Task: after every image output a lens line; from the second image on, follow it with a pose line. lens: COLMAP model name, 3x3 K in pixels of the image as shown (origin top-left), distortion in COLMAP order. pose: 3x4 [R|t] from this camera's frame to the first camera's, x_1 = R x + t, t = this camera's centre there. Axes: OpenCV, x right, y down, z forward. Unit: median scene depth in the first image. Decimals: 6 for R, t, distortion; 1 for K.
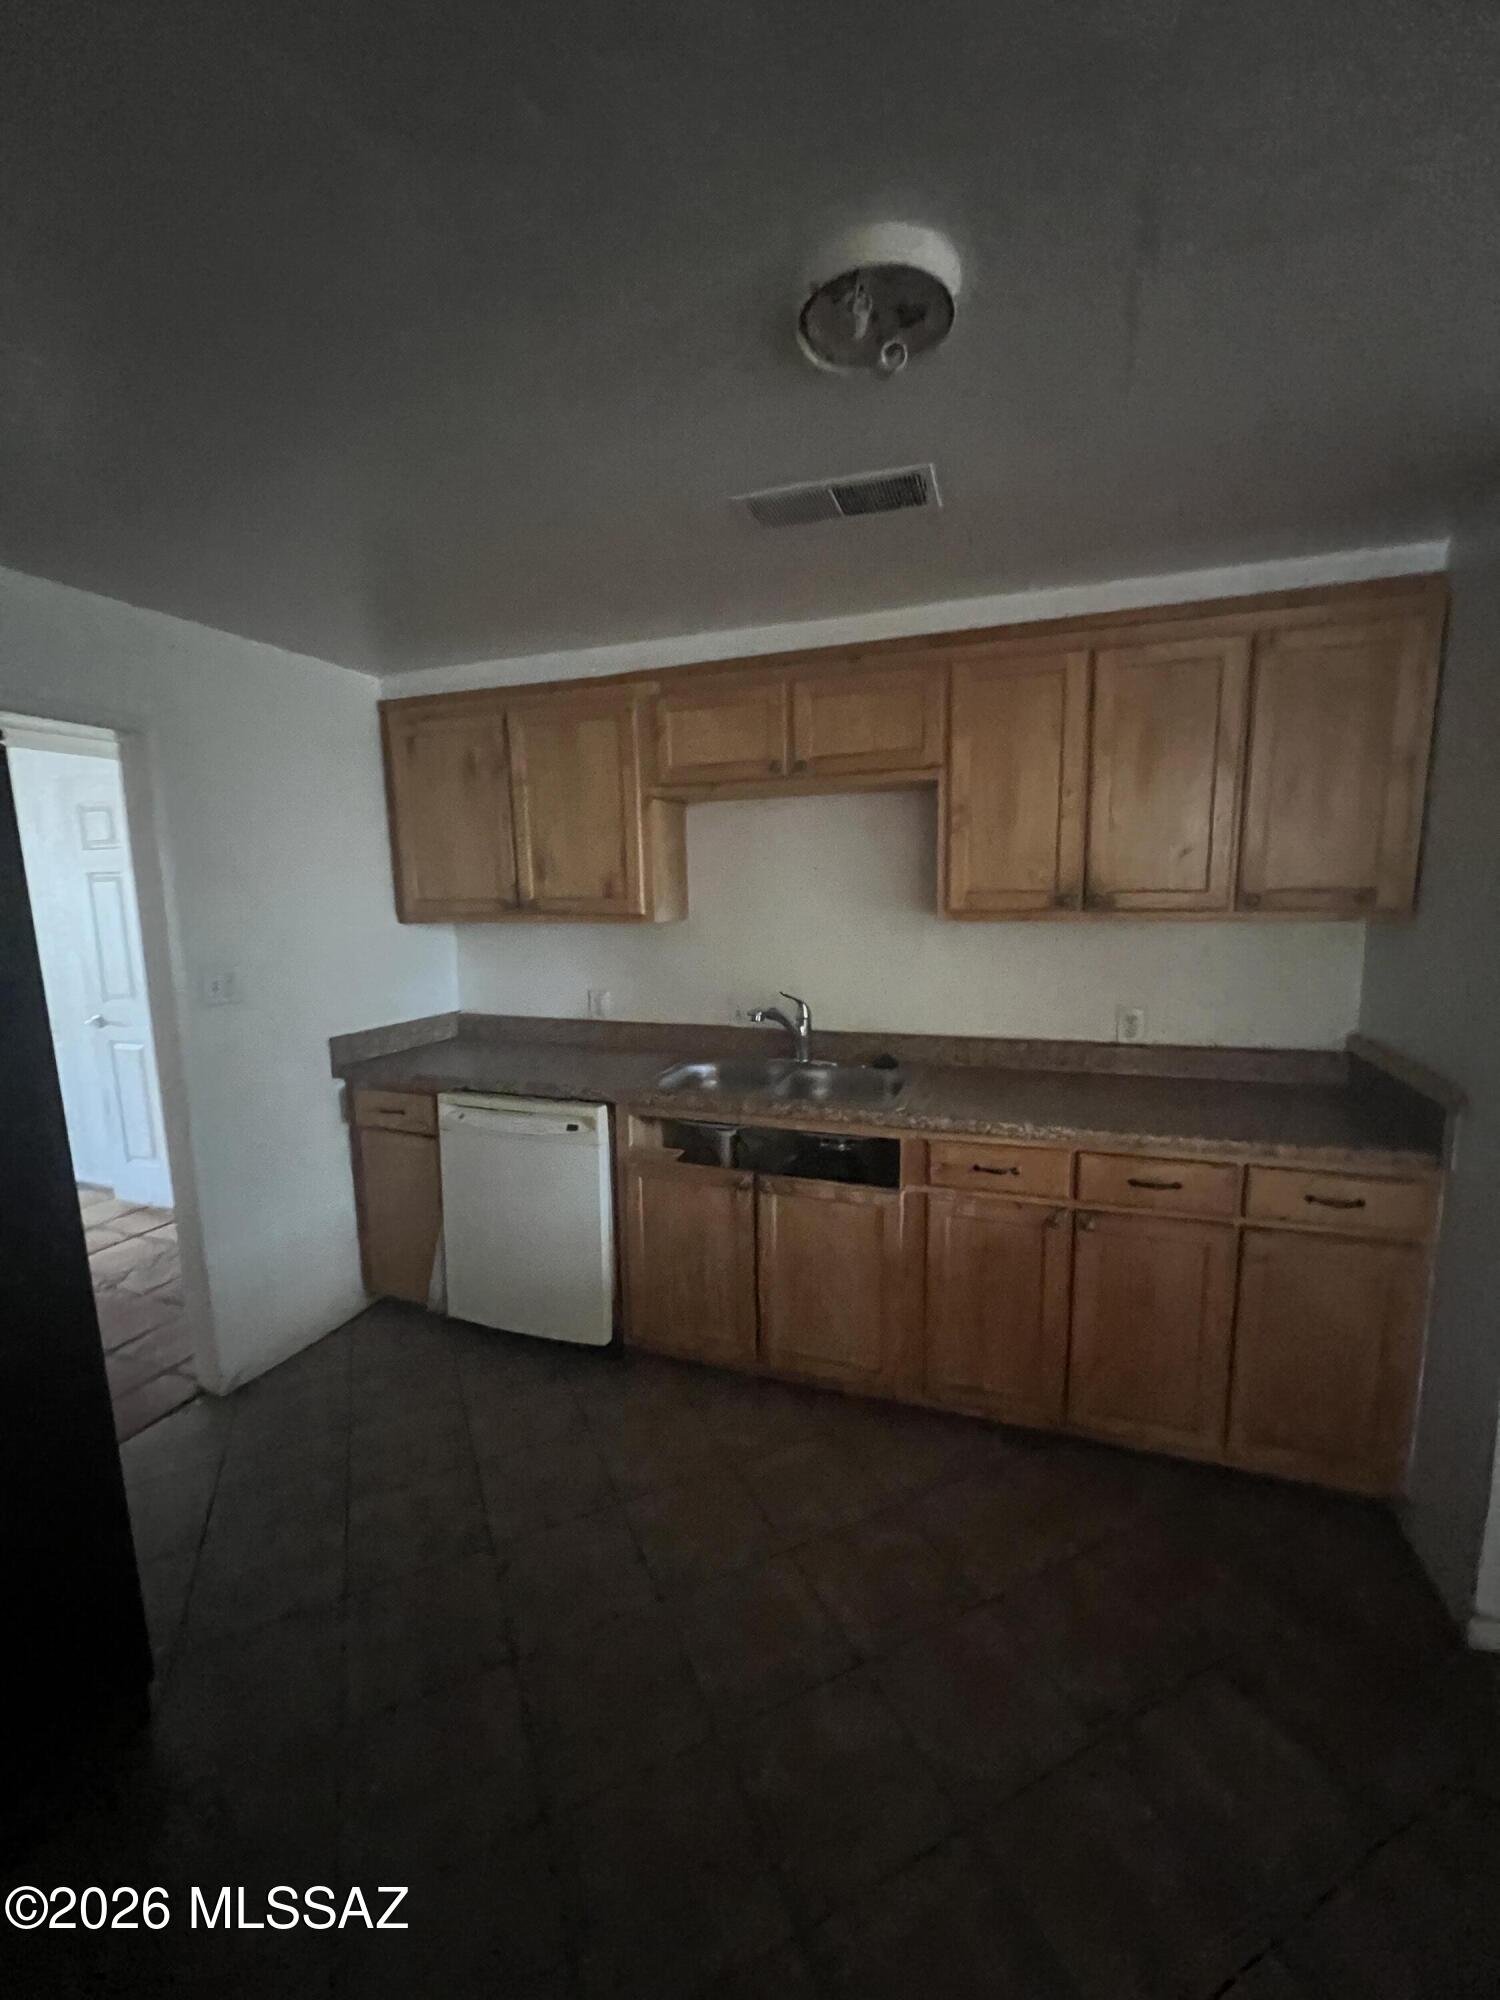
lens RADIAL K [[798.8, 0, 743.3], [0, 798.8, 1000.4], [0, 0, 1]] dist [-0.002067, -0.000300]
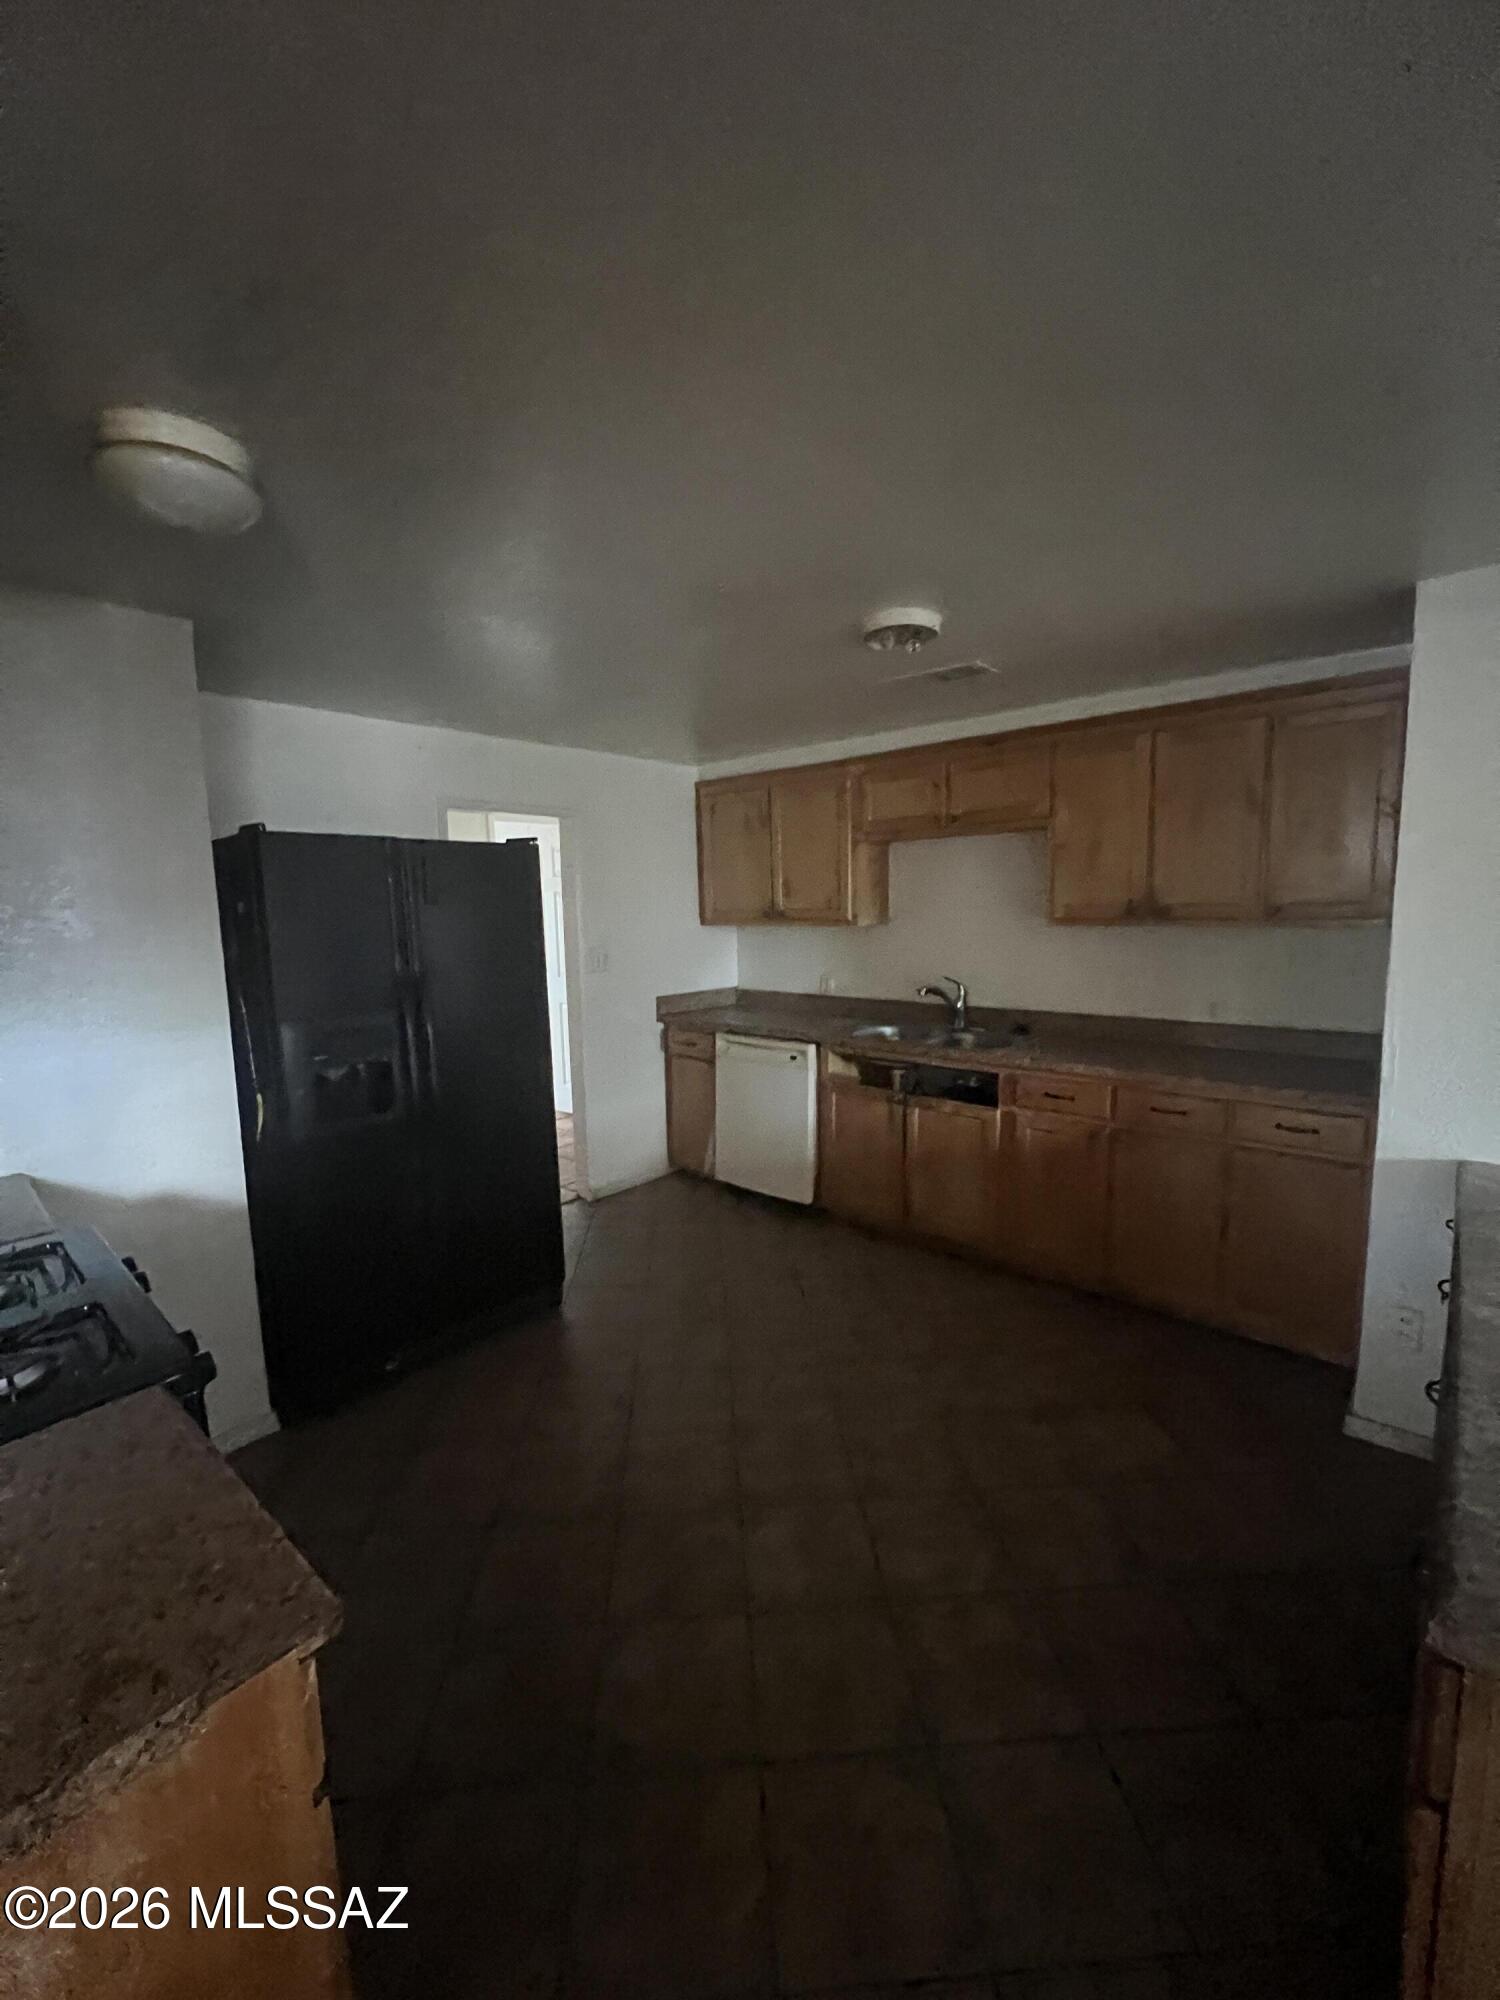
lens RADIAL K [[799.8, 0, 744.8], [0, 799.8, 998.7], [0, 0, 1]] dist [0.002900, 0.000848]
pose [[0.930192, 0.042997, -0.364547, 0.248006], [-0.049076, 0.998767, -0.007424, 0.059446], [0.363778, 0.024796, 0.931155, -0.460263]]
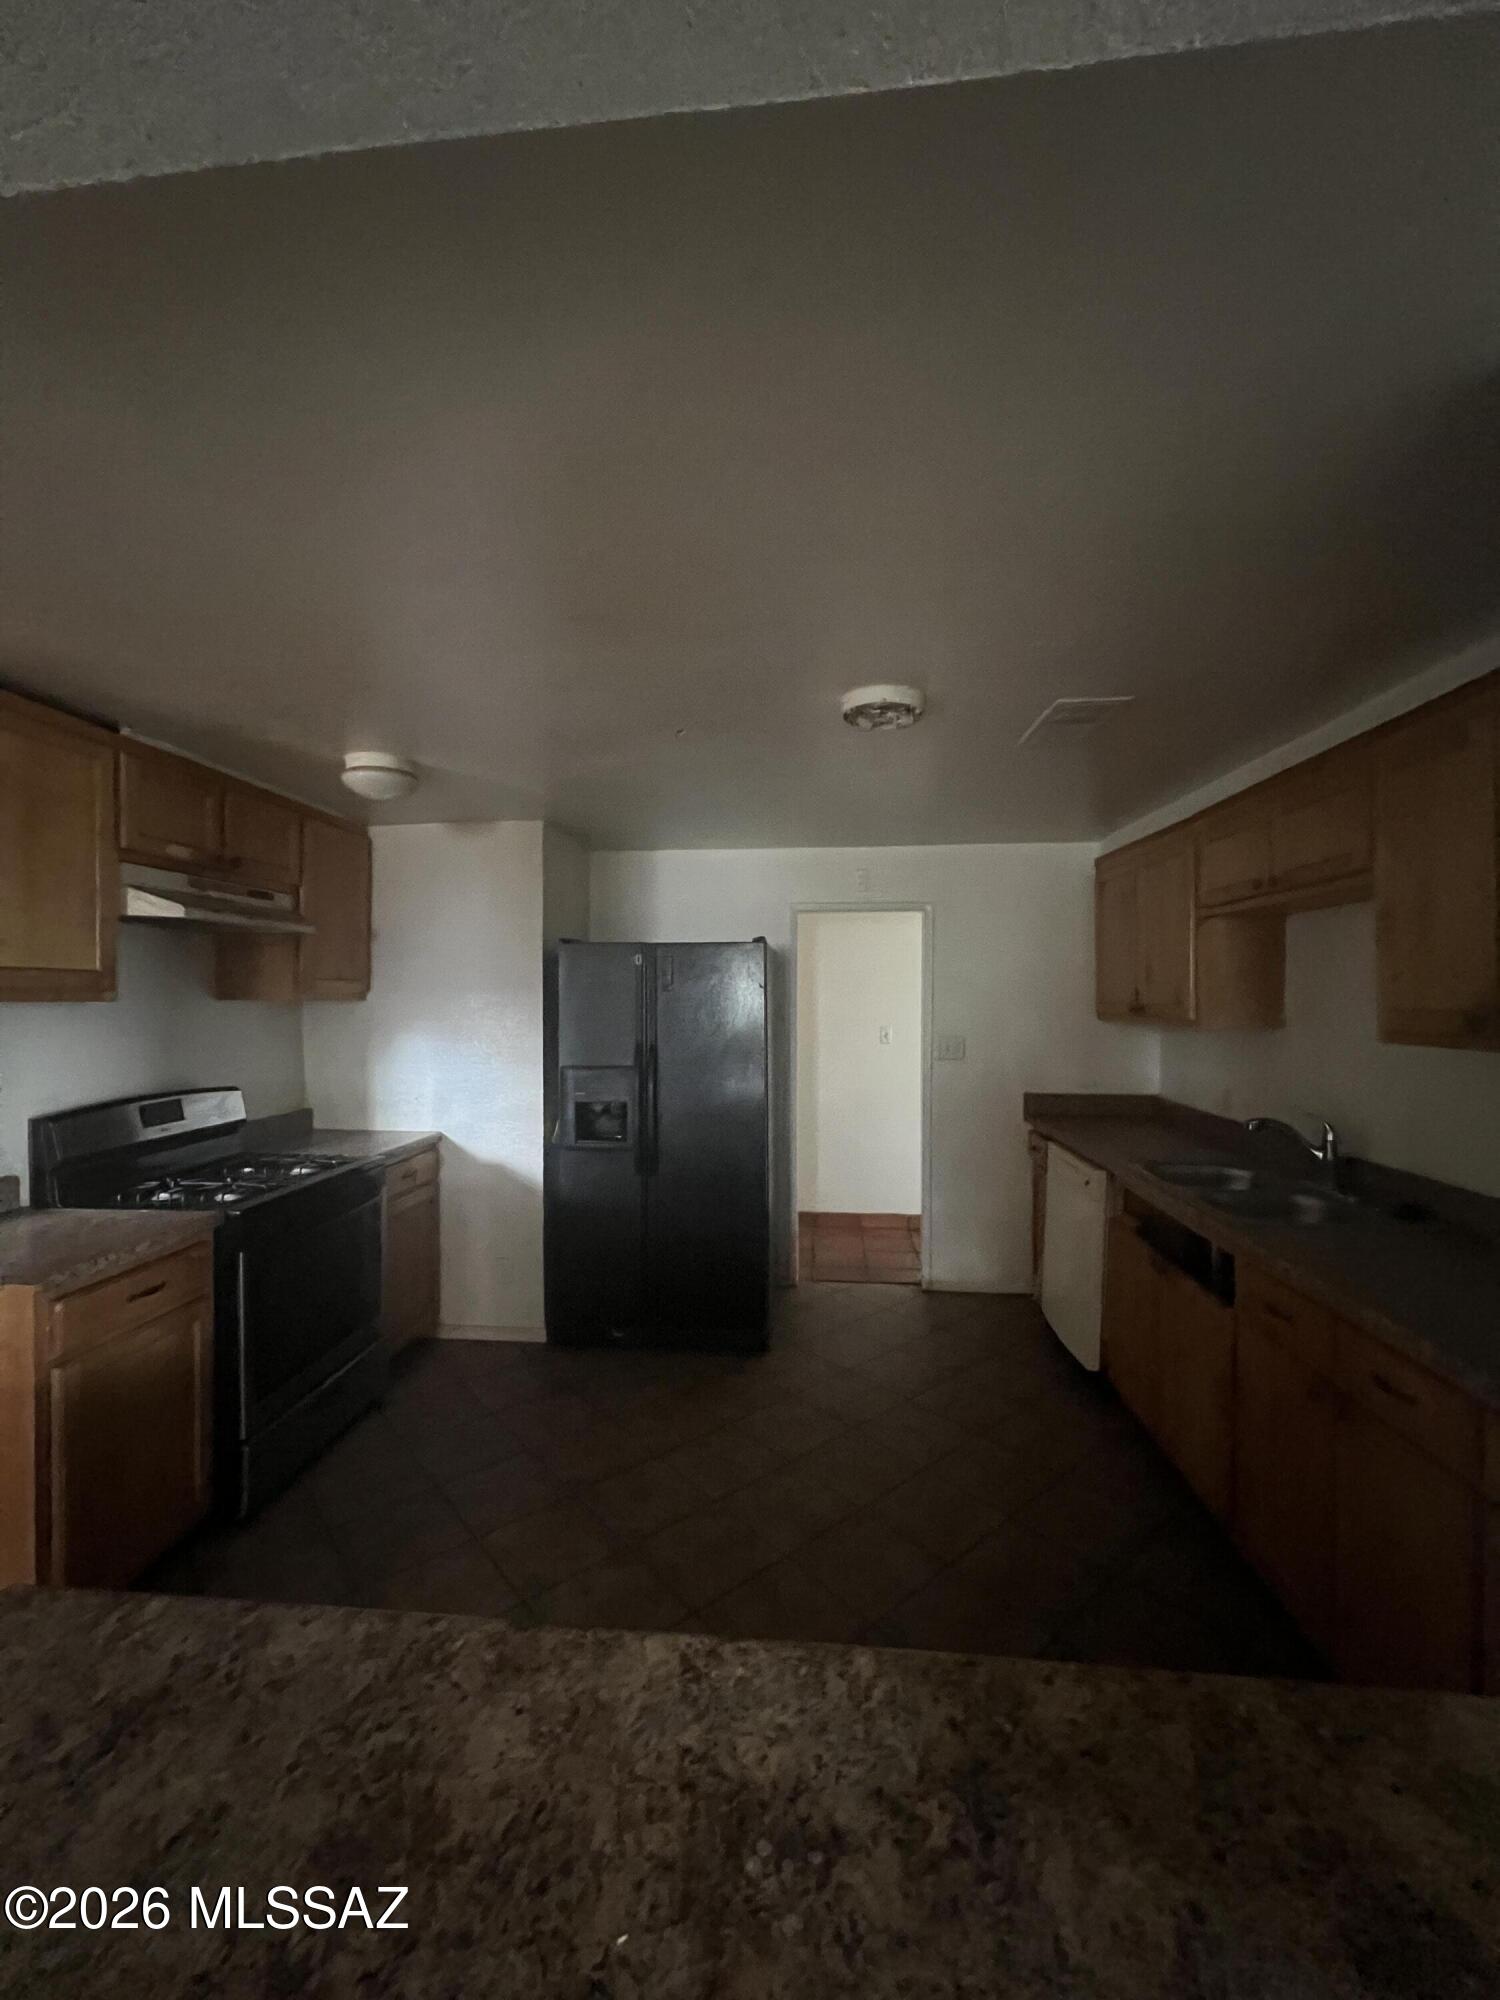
lens RADIAL K [[799.8, 0, 747.4], [0, 799.8, 999.6], [0, 0, 1]] dist [0.002900, 0.000848]
pose [[0.269624, 0.026448, -0.962602, 0.828882], [-0.141601, 0.989845, -0.012465, -0.035268], [0.952498, 0.139666, 0.270631, 0.098870]]
